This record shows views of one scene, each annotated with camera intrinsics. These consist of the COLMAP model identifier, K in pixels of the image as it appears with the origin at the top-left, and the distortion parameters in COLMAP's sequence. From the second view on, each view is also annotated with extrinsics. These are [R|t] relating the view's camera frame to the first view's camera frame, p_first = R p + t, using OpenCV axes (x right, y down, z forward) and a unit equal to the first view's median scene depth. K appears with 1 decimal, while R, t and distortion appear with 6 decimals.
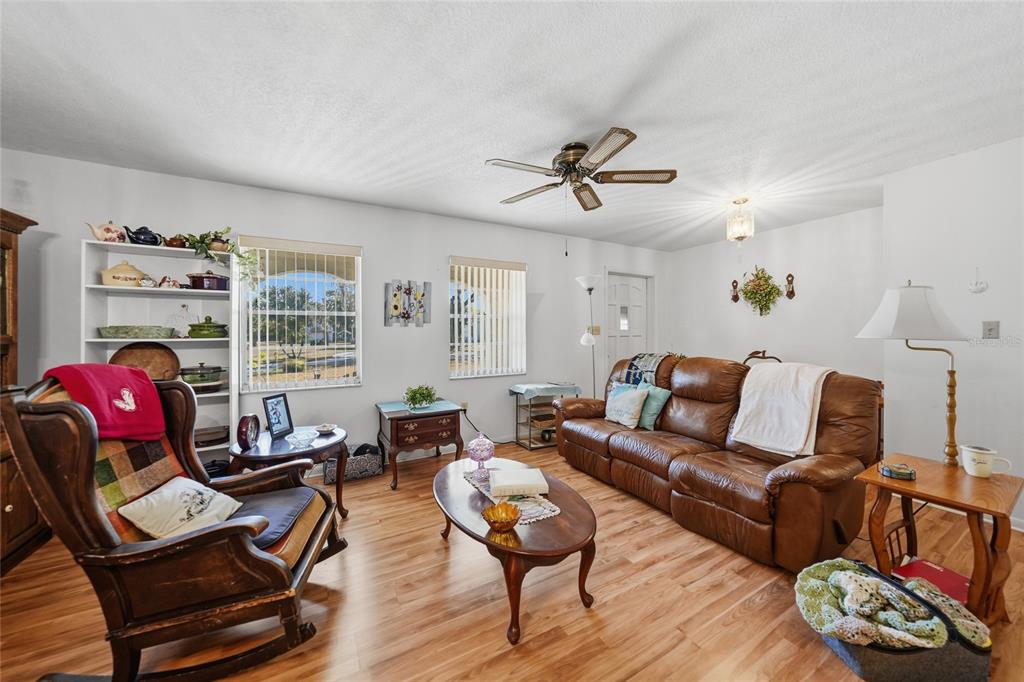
lens RADIAL K [[356.0, 0, 514.3], [0, 356.0, 334.8], [0, 0, 1]] dist [-0.014622, -0.000079]
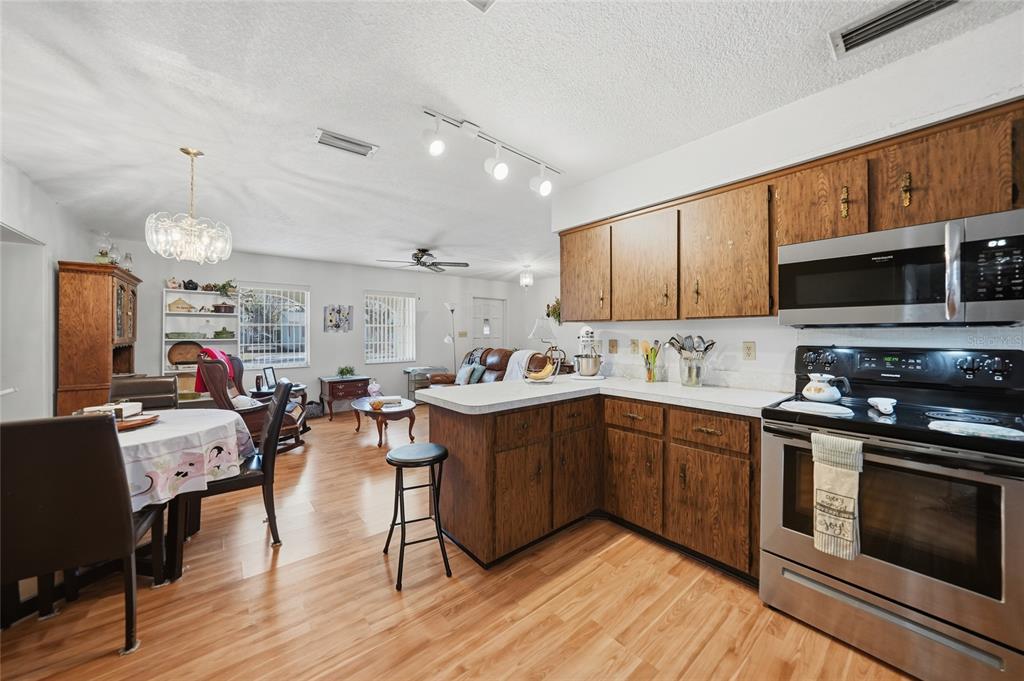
lens RADIAL K [[356.0, 0, 510.5], [0, 356.0, 333.6], [0, 0, 1]] dist [-0.014622, -0.000079]
pose [[0.985039, 0.001390, 0.172328, 0.227949], [0.000199, 0.999958, -0.009204, -0.001284], [-0.172333, 0.009100, 0.984997, -0.847679]]
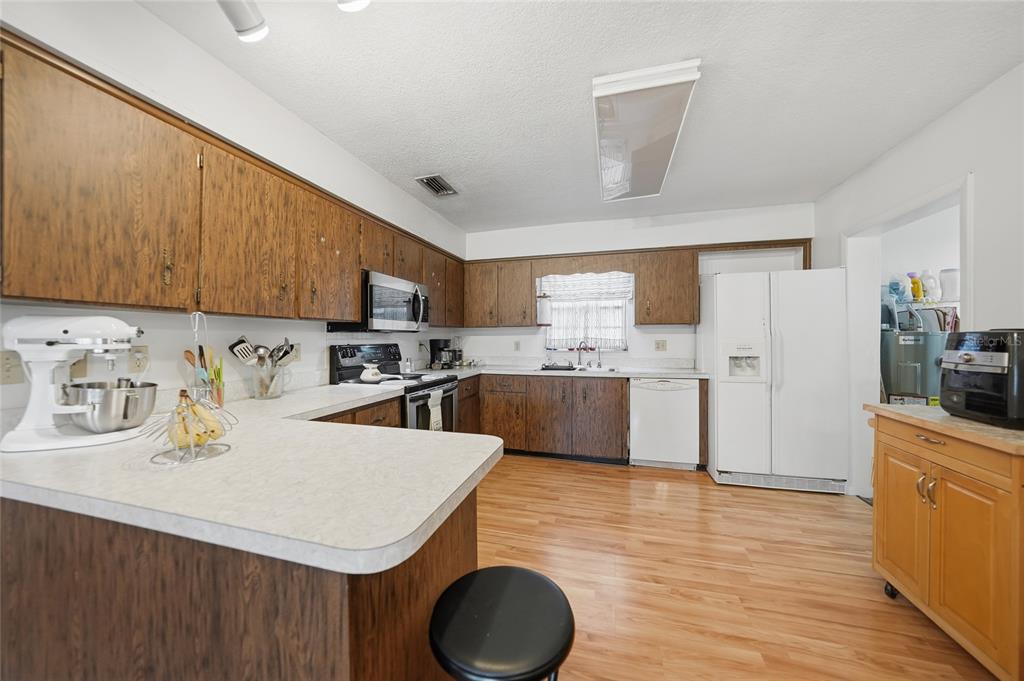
lens RADIAL K [[356.0, 0, 513.0], [0, 356.0, 338.0], [0, 0, 1]] dist [-0.014622, -0.000079]
pose [[-0.705736, -0.000871, 0.708475, -0.235127], [0.005278, 0.999965, 0.006486, -0.008627], [-0.708455, 0.008317, -0.705707, 0.718977]]
